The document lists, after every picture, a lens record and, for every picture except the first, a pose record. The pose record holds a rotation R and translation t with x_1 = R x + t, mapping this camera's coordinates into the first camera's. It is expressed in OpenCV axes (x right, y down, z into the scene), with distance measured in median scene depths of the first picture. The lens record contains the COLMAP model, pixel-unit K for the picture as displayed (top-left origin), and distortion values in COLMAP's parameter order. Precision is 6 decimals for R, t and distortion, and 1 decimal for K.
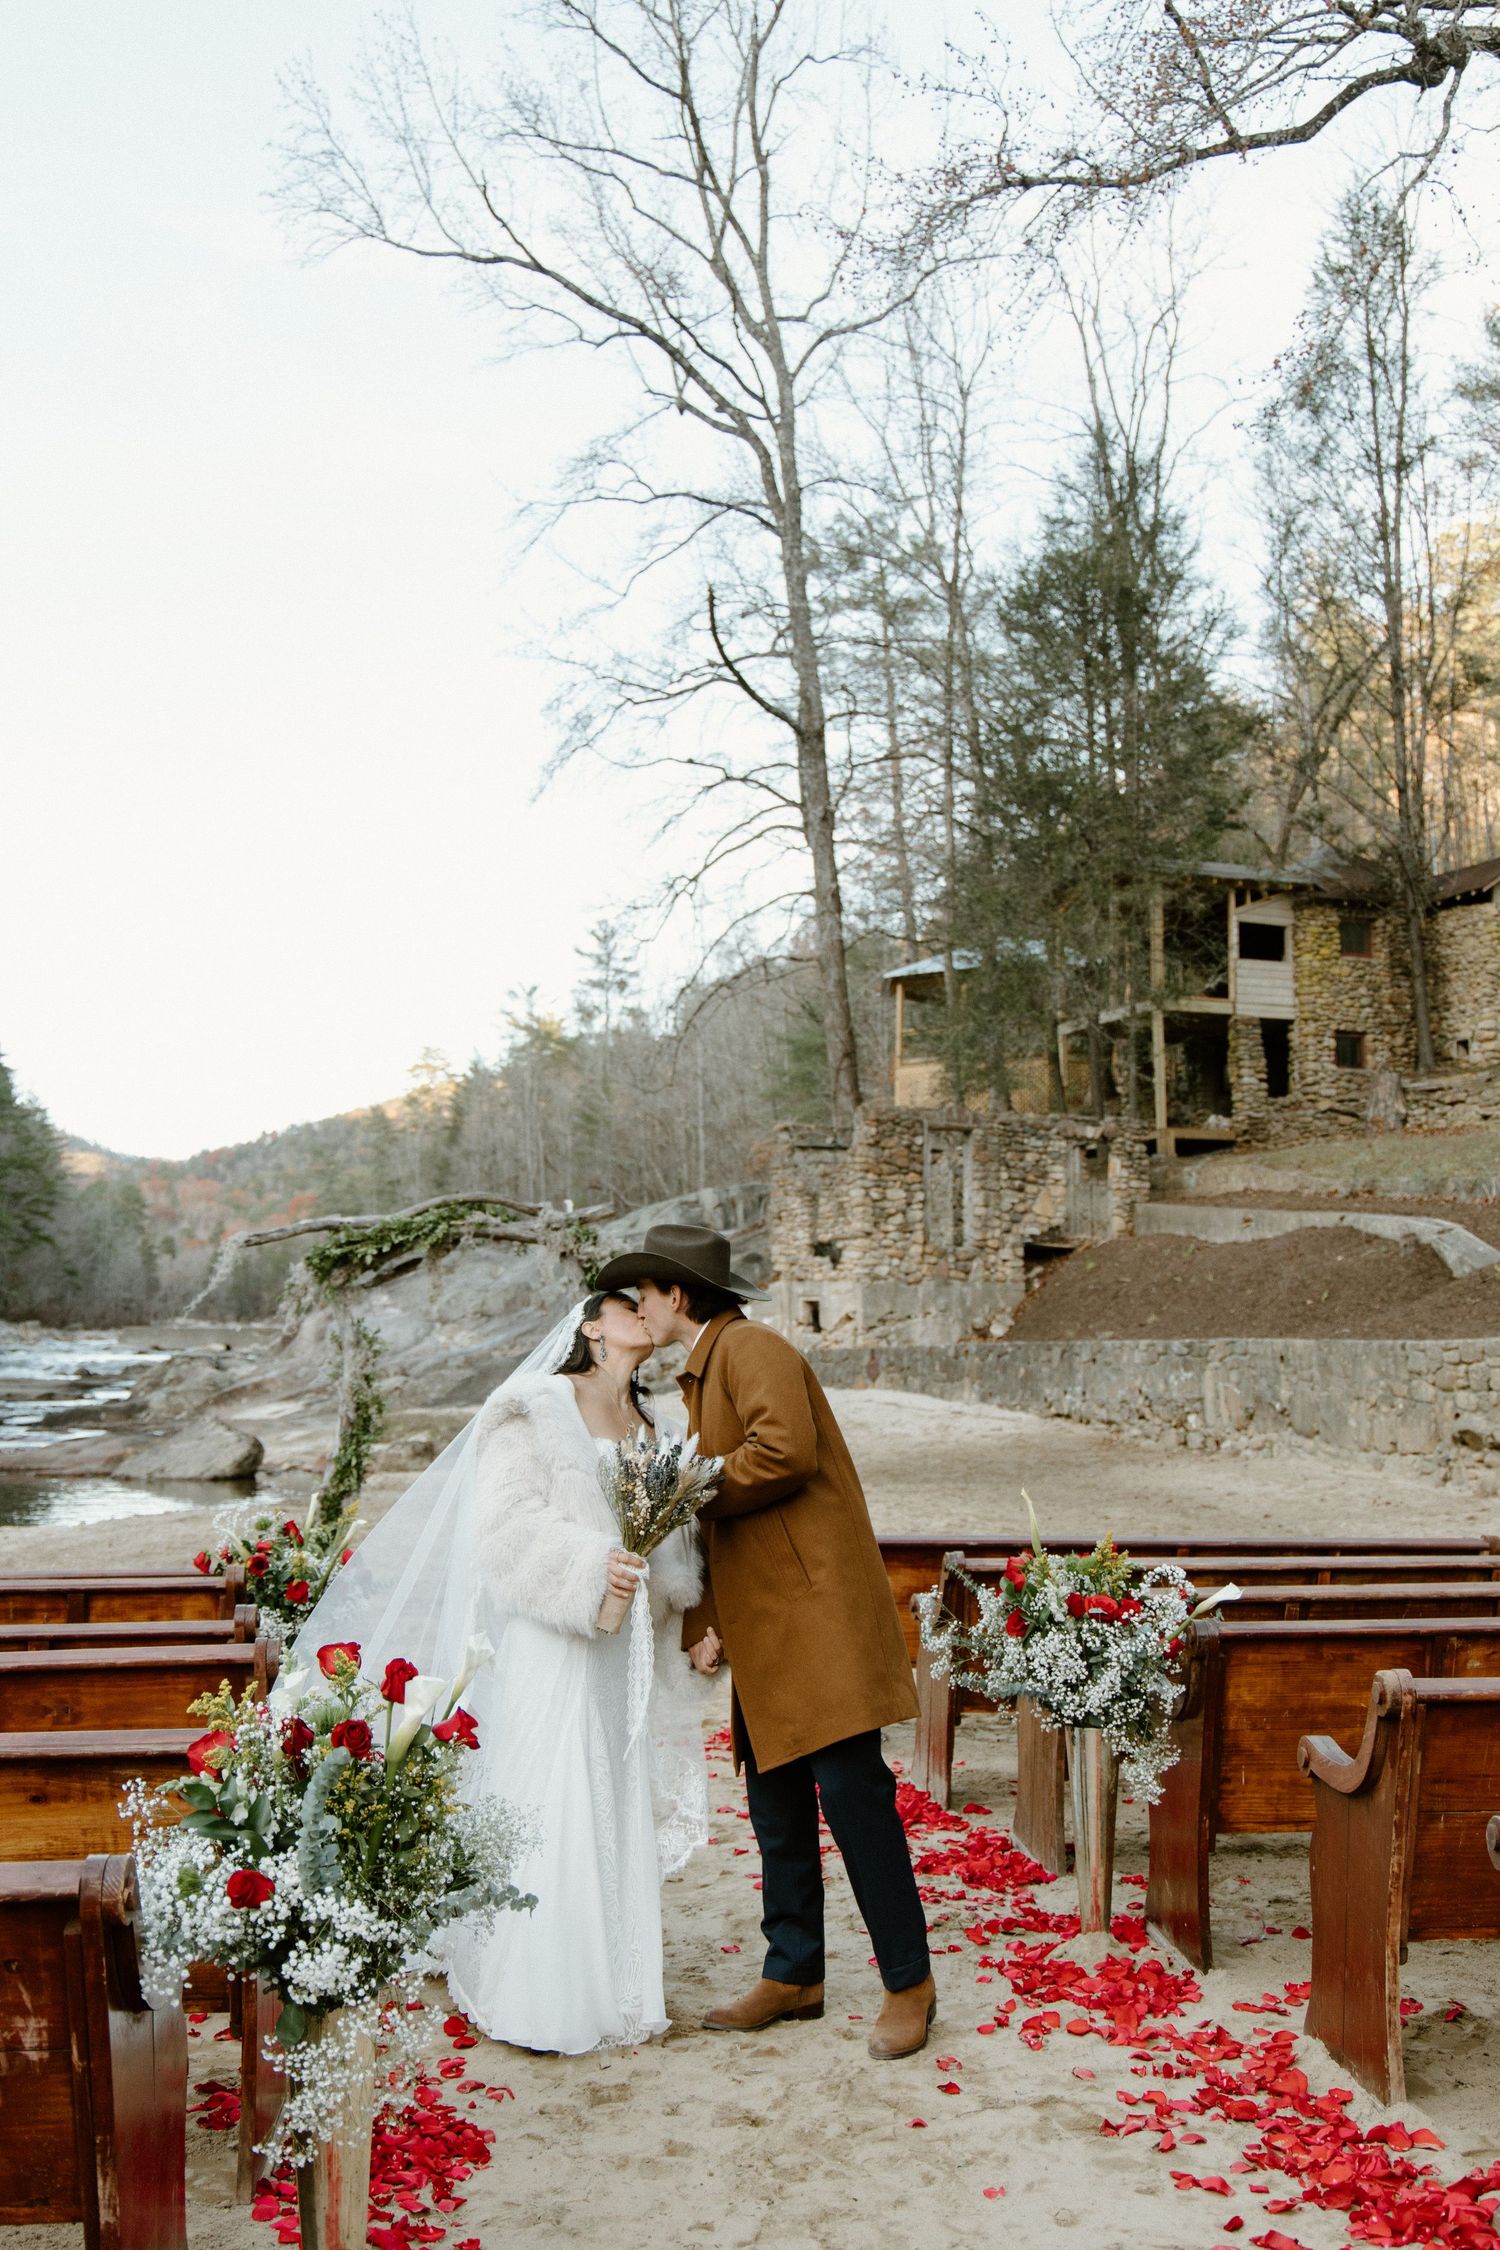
lens RADIAL K [[2243.8, 0, 750.0], [0, 2243.8, 1125.0], [0, 0, 1]] dist [0.017755, 0.018802]
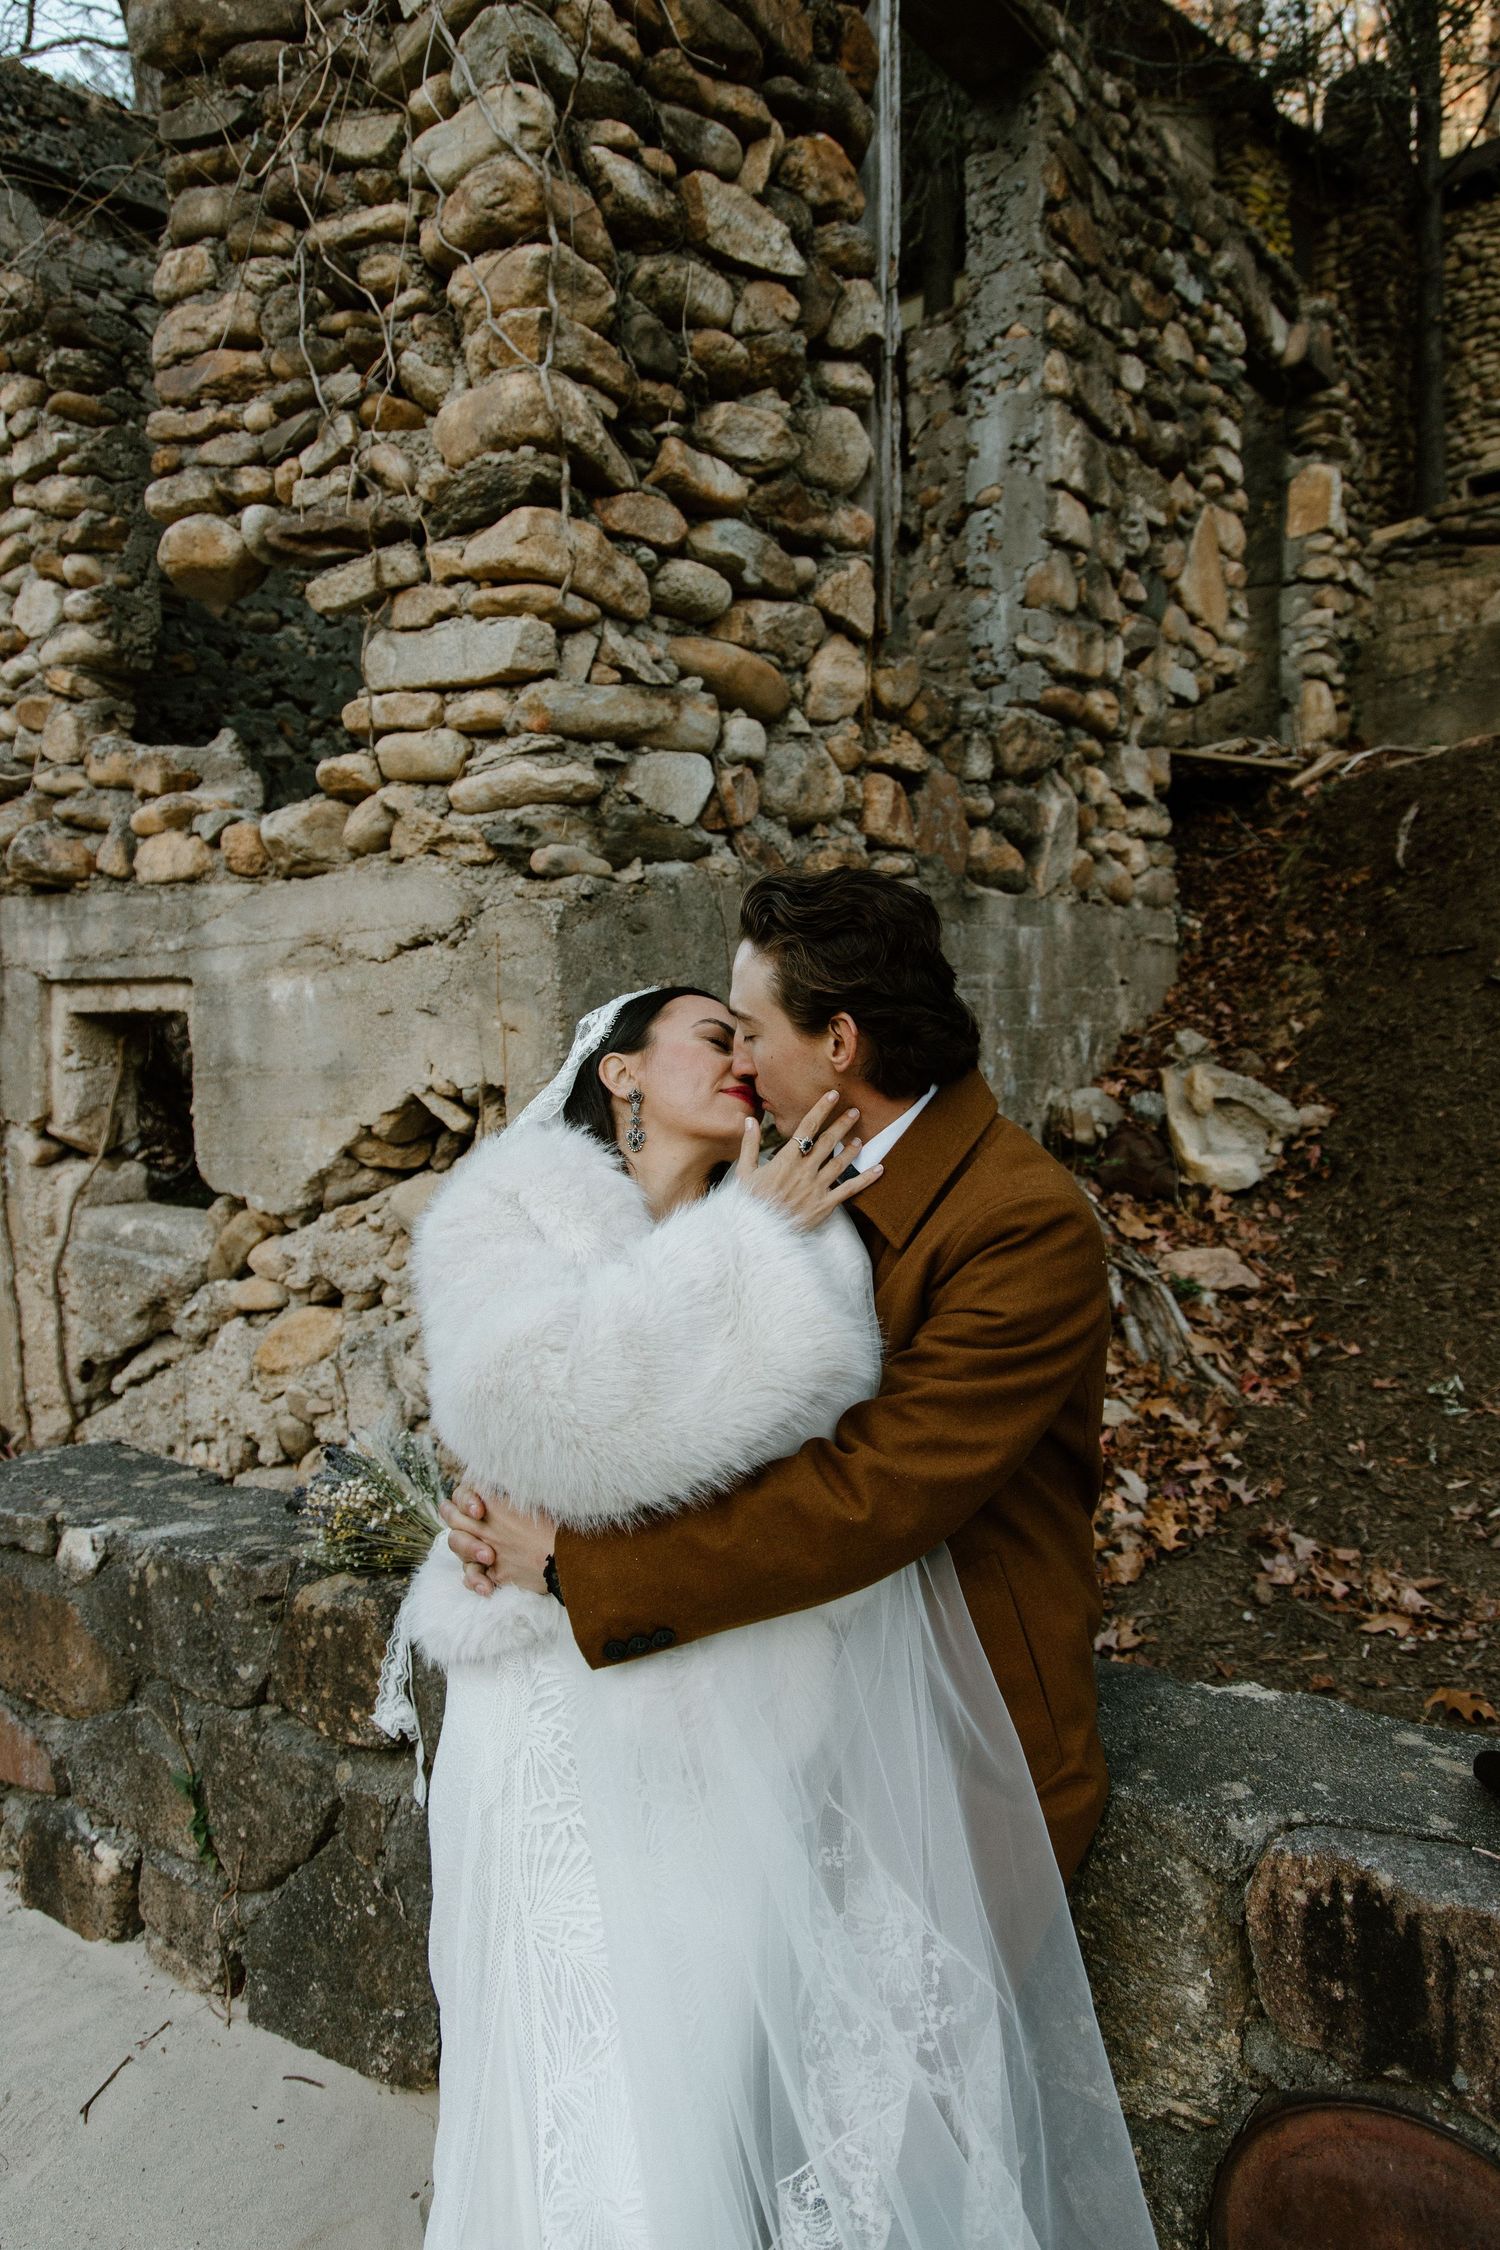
lens RADIAL K [[1508.6, 0, 750.0], [0, 1508.6, 1125.0], [0, 0, 1]] dist [0.001505, -0.000337]
pose [[0.916282, -0.047886, 0.397660, 0.024856], [-0.016748, 0.987379, 0.157488, 0.068474], [-0.400183, -0.150963, 0.903916, 0.883902]]
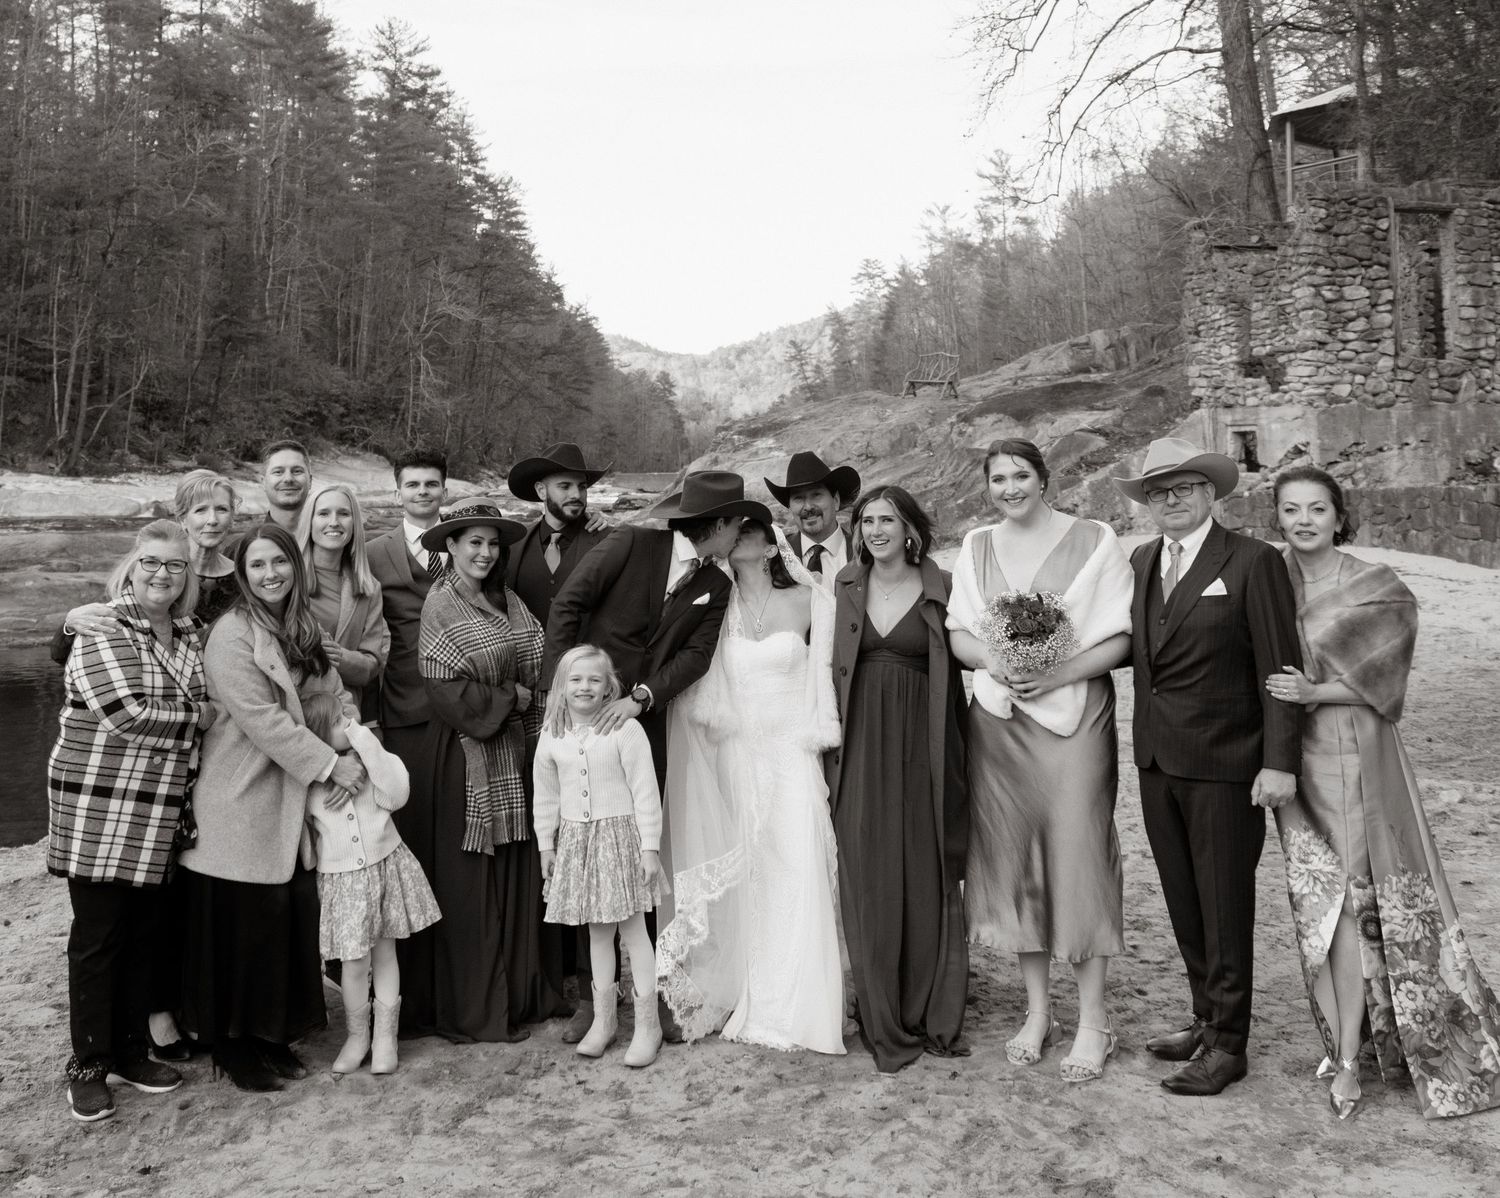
lens RADIAL K [[1613.9, 0, 696.9], [0, 1613.9, 312.6], [0, 0, 1]] dist [0.000385, 0.002889]
pose [[0.966880, -0.035068, -0.252810, -0.014731], [0.032927, 0.999377, -0.012697, 0.036362], [0.253097, 0.003952, 0.967433, 0.387296]]
